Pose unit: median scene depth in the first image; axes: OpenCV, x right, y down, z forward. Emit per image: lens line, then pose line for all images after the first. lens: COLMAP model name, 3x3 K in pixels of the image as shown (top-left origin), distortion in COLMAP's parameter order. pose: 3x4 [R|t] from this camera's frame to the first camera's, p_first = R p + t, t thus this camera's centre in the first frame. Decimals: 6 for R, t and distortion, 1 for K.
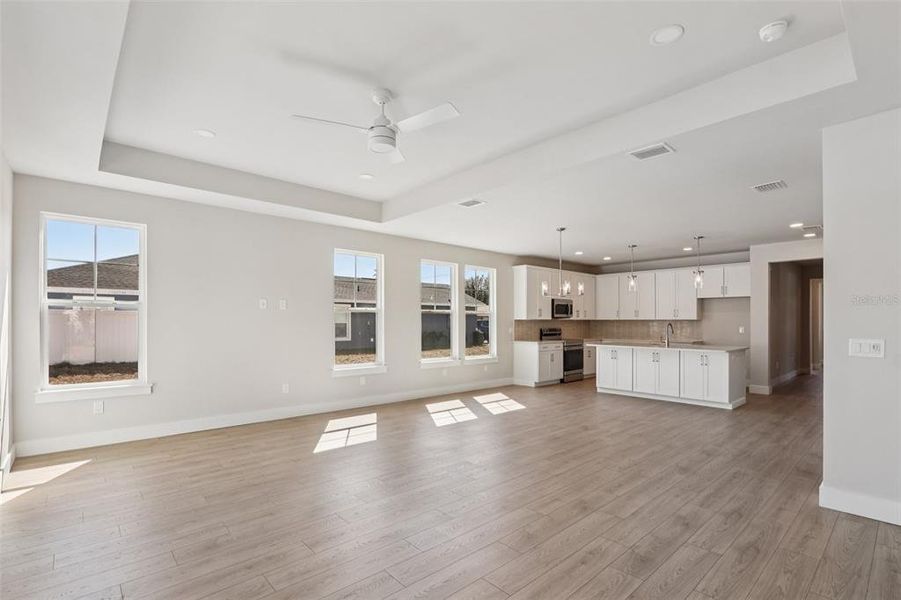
lens RADIAL K [[425.1, 0, 433.4], [0, 425.1, 315.4], [0, 0, 1]] dist [-0.009290, 0.004731]
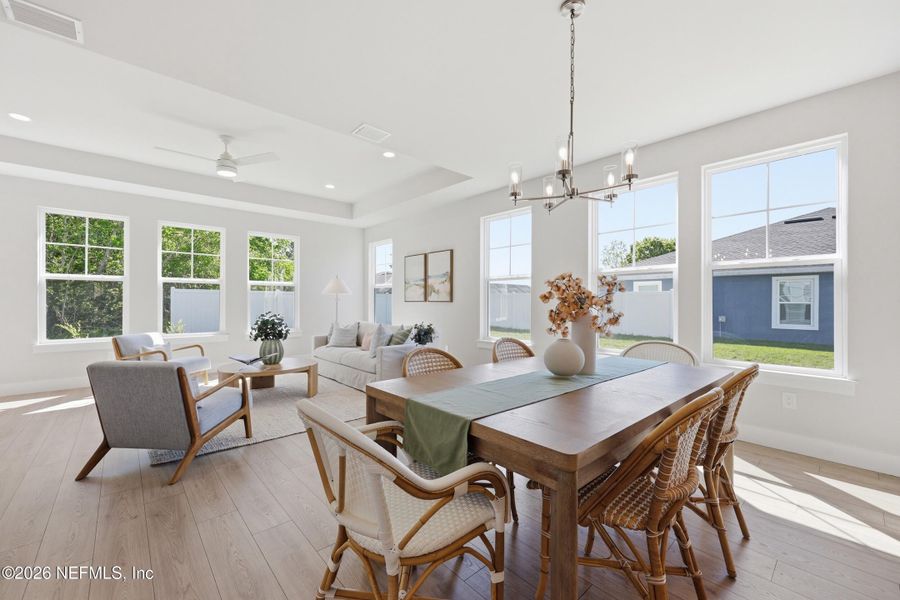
lens RADIAL K [[364.5, 0, 448.2], [0, 364.5, 304.3], [0, 0, 1]] dist [0.007128, 0.001006]
pose [[0.024165, 0.004798, -0.999696, 0.486405], [0.011881, 0.999916, 0.005086, 0.029694], [0.999637, -0.012000, 0.024106, 0.701761]]
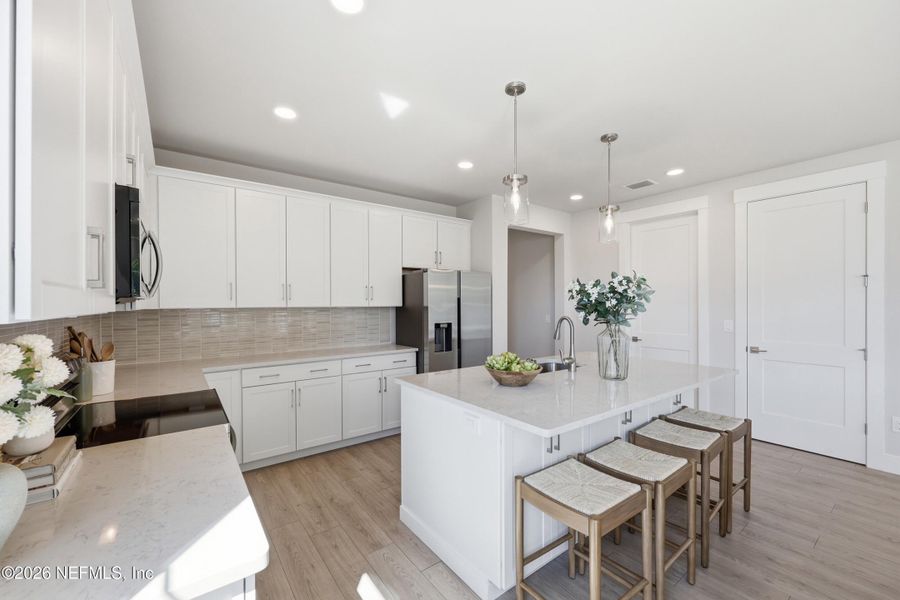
lens RADIAL K [[364.5, 0, 453.0], [0, 364.5, 302.6], [0, 0, 1]] dist [0.007128, 0.001006]
pose [[0.062389, 0.003087, 0.998047, 0.165239], [-0.010738, 0.999939, -0.002421, 0.006509], [-0.997994, -0.010566, 0.062419, 0.983872]]
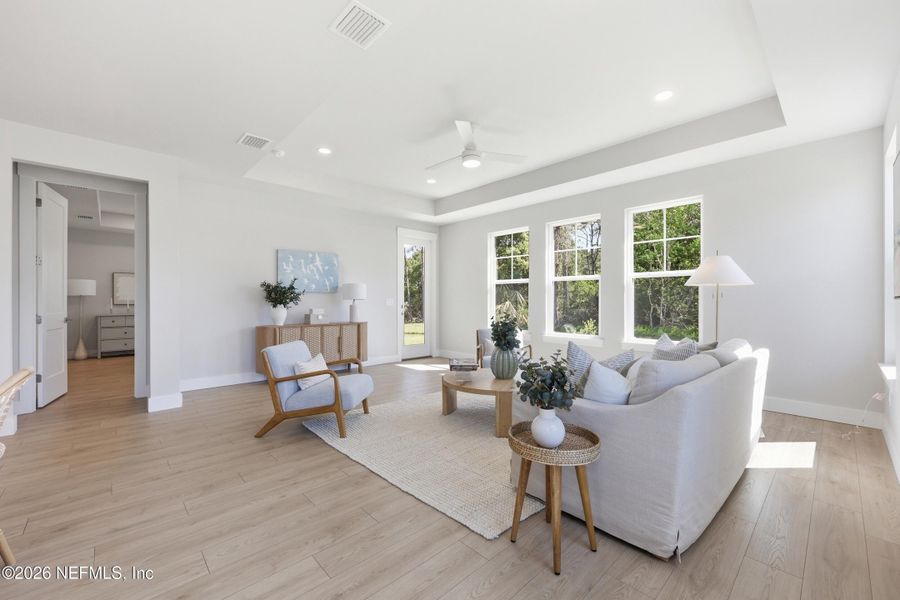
lens RADIAL K [[362.7, 0, 458.6], [0, 362.7, 297.9], [0, 0, 1]] dist [0.004950, 0.001019]
pose [[-0.998676, -0.001811, -0.051411, -0.003528], [-0.000696, 0.999764, -0.021698, 0.032360], [0.051438, -0.021633, -0.998442, 0.880165]]
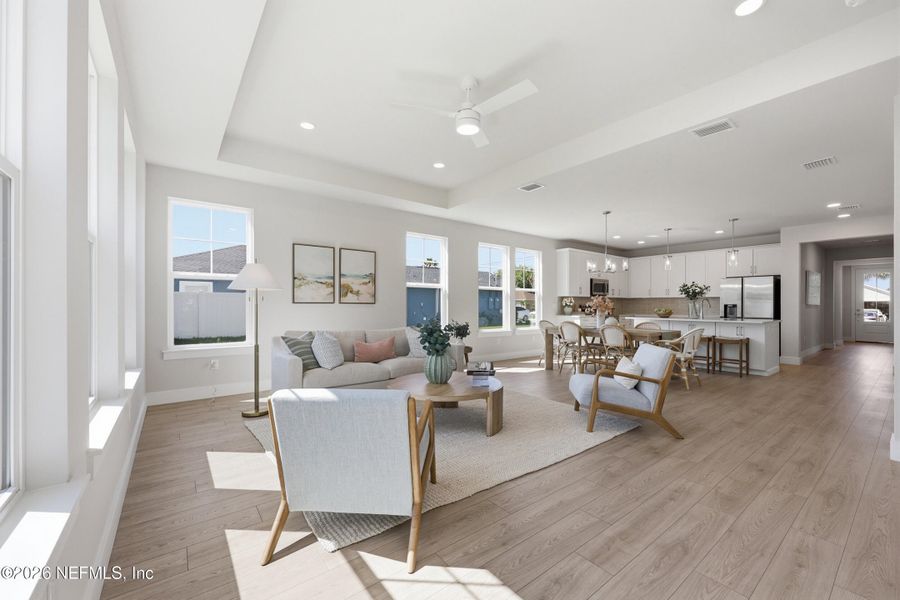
lens RADIAL K [[364.5, 0, 449.7], [0, 364.5, 302.5], [0, 0, 1]] dist [0.007128, 0.001006]
pose [[0.998290, 0.001098, -0.058438, -0.043149], [-0.000734, 0.999980, 0.006246, 0.021874], [0.058443, -0.006192, 0.998272, 0.011512]]
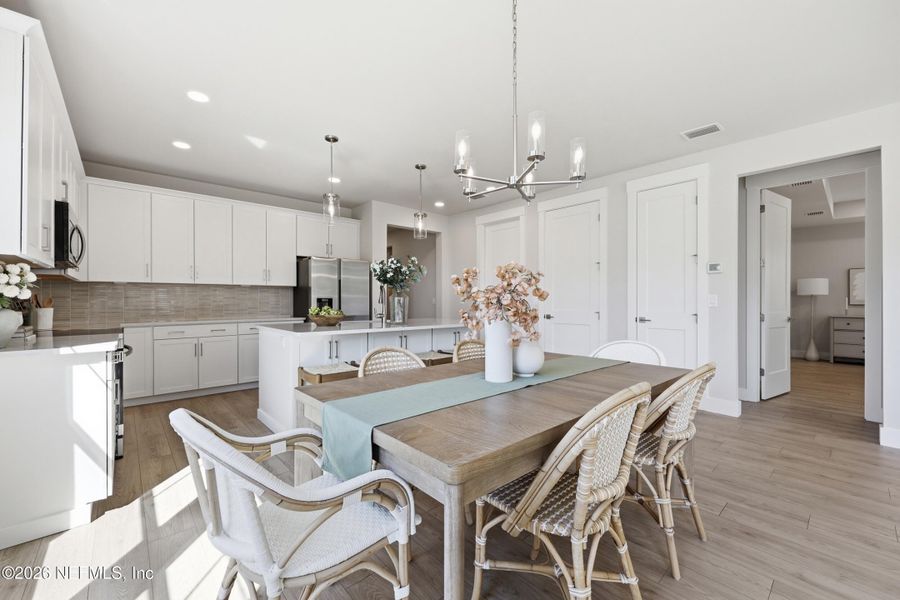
lens RADIAL K [[364.5, 0, 446.8], [0, 364.5, 298.1], [0, 0, 1]] dist [0.007128, 0.001006]
pose [[-0.014821, 0.006454, 0.999869, 0.011283], [-0.014051, 0.999879, -0.006662, 0.033355], [-0.999791, -0.014148, -0.014729, 0.824906]]
